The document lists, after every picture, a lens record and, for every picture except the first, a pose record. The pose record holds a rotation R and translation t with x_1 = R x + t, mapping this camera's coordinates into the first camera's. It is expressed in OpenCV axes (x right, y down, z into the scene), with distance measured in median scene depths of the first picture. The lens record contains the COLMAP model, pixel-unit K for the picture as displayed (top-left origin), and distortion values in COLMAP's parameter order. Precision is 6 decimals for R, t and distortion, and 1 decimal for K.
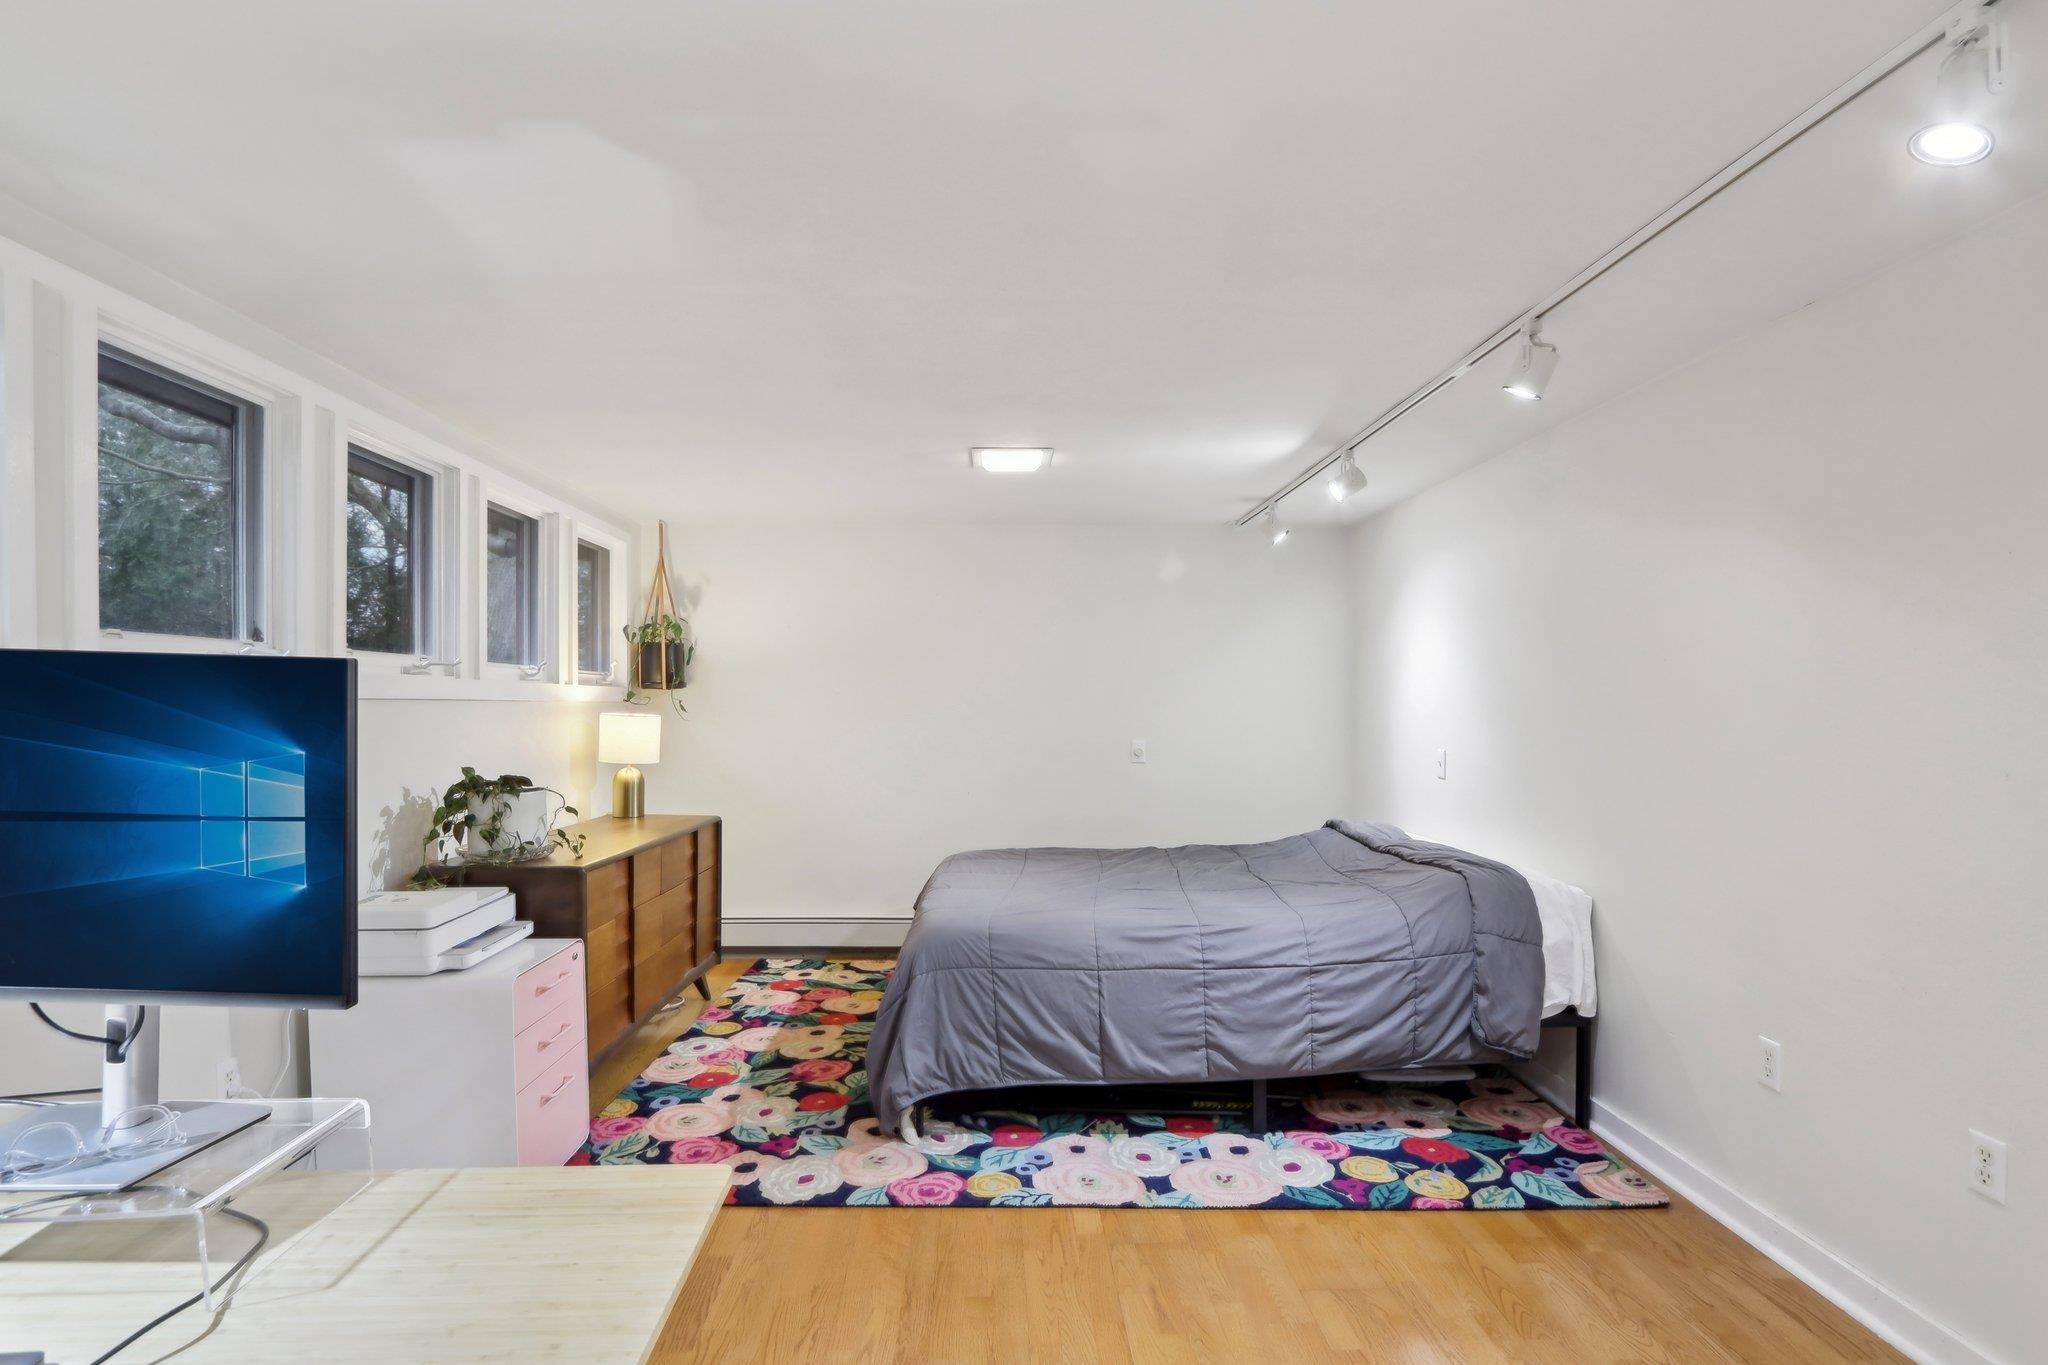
lens RADIAL K [[979.8, 0, 1021.2], [0, 979.8, 715.1], [0, 0, 1]] dist [-0.017274, 0.000413]
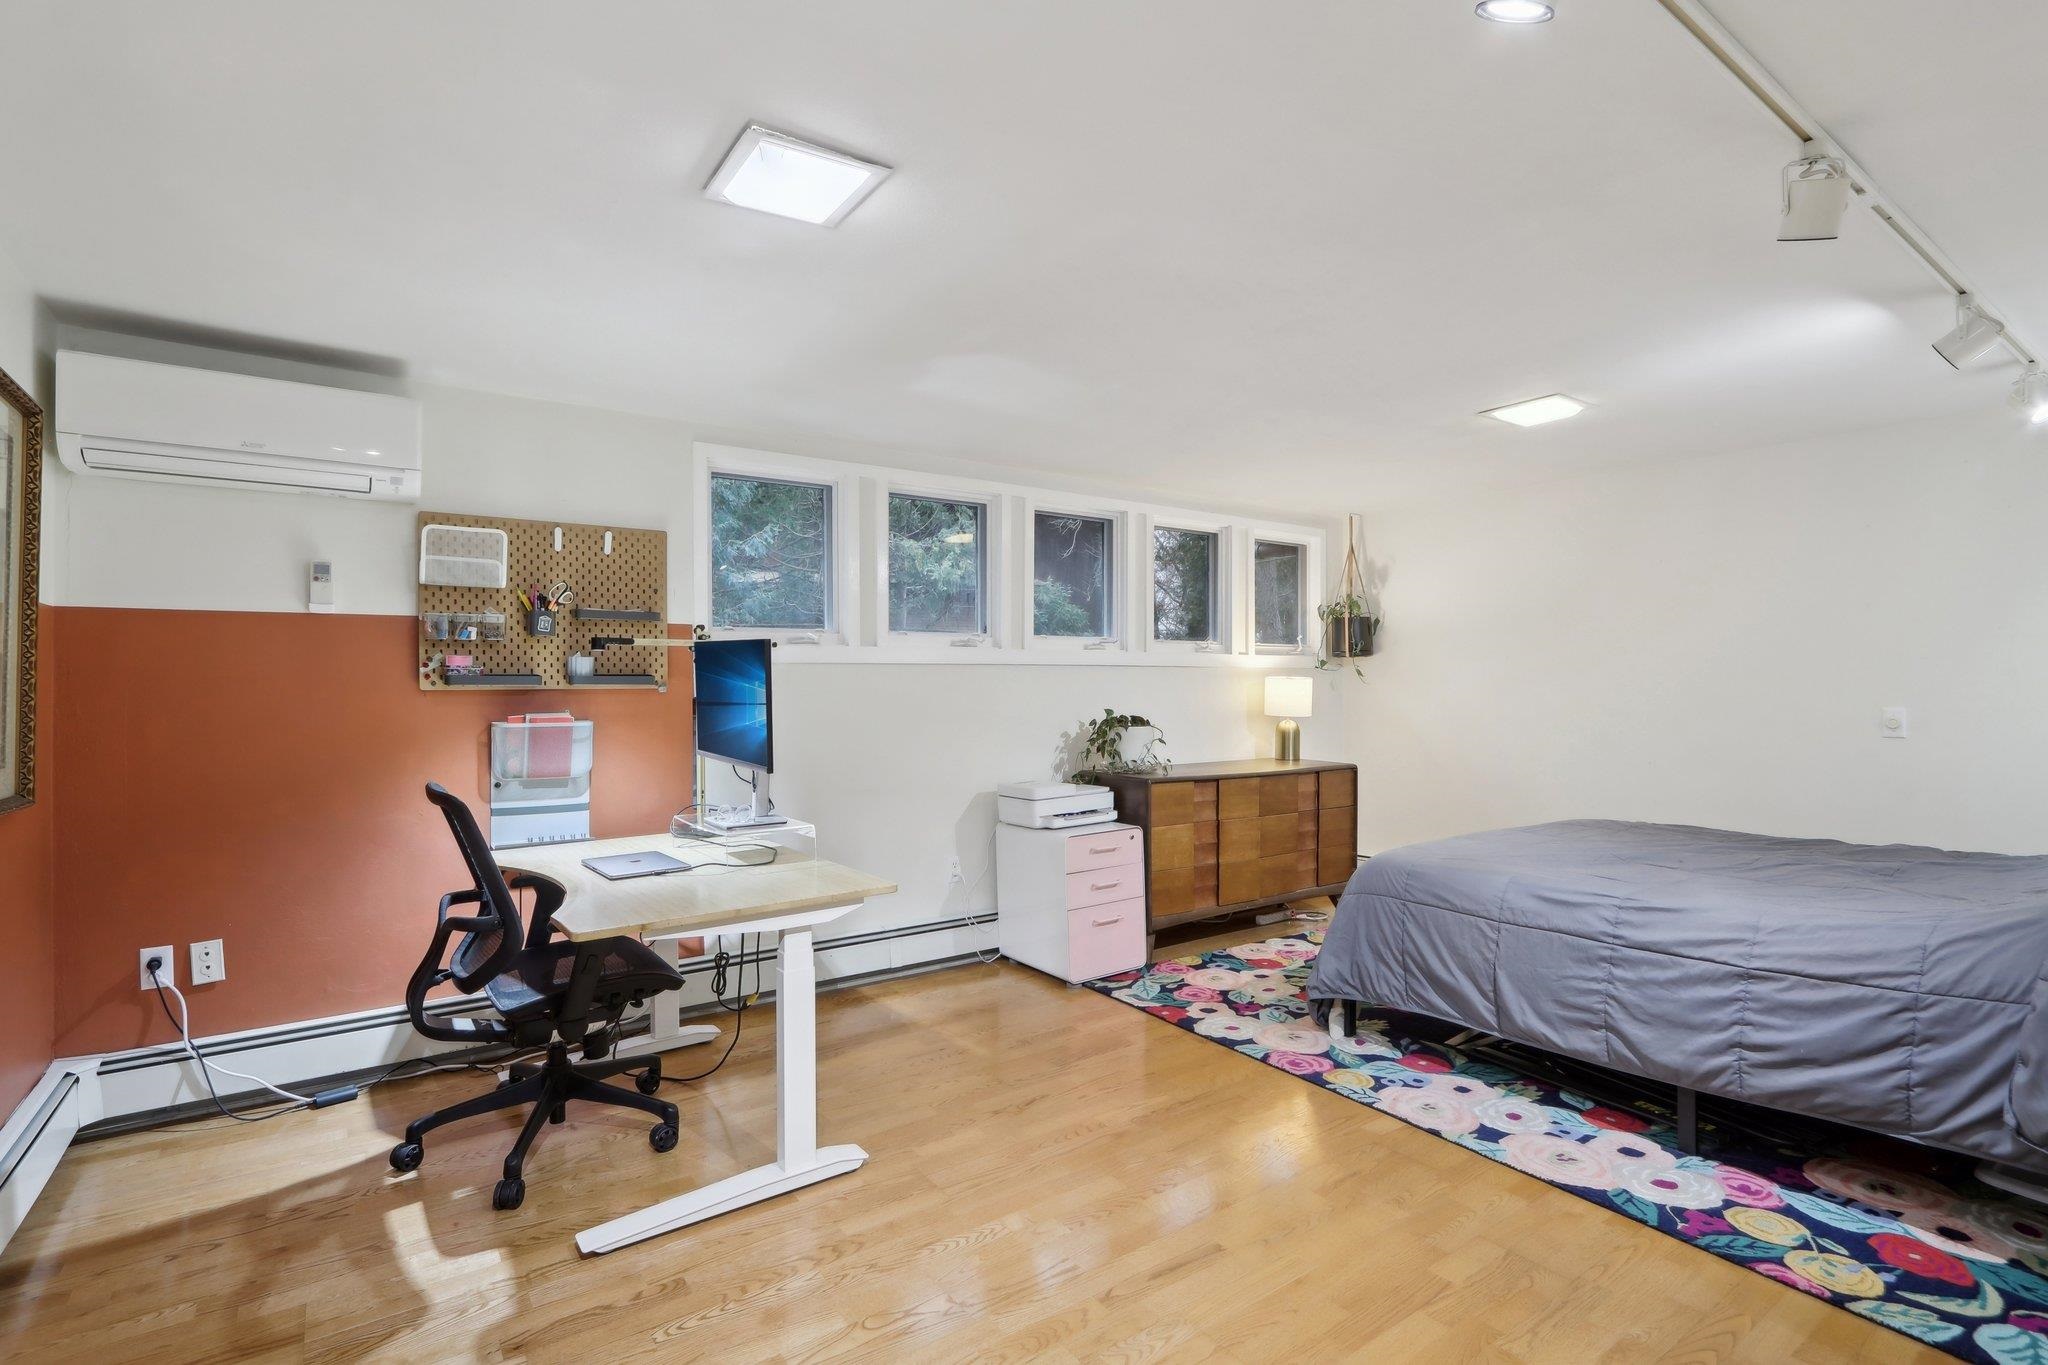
lens RADIAL K [[963.5, 0, 1012.1], [0, 963.5, 674.4], [0, 0, 1]] dist [-0.013549, 0.000960]
pose [[0.552454, -0.012497, -0.833449, 0.629997], [-0.004292, 0.999832, -0.017837, 0.027838], [0.833532, 0.013432, 0.552308, 0.041559]]
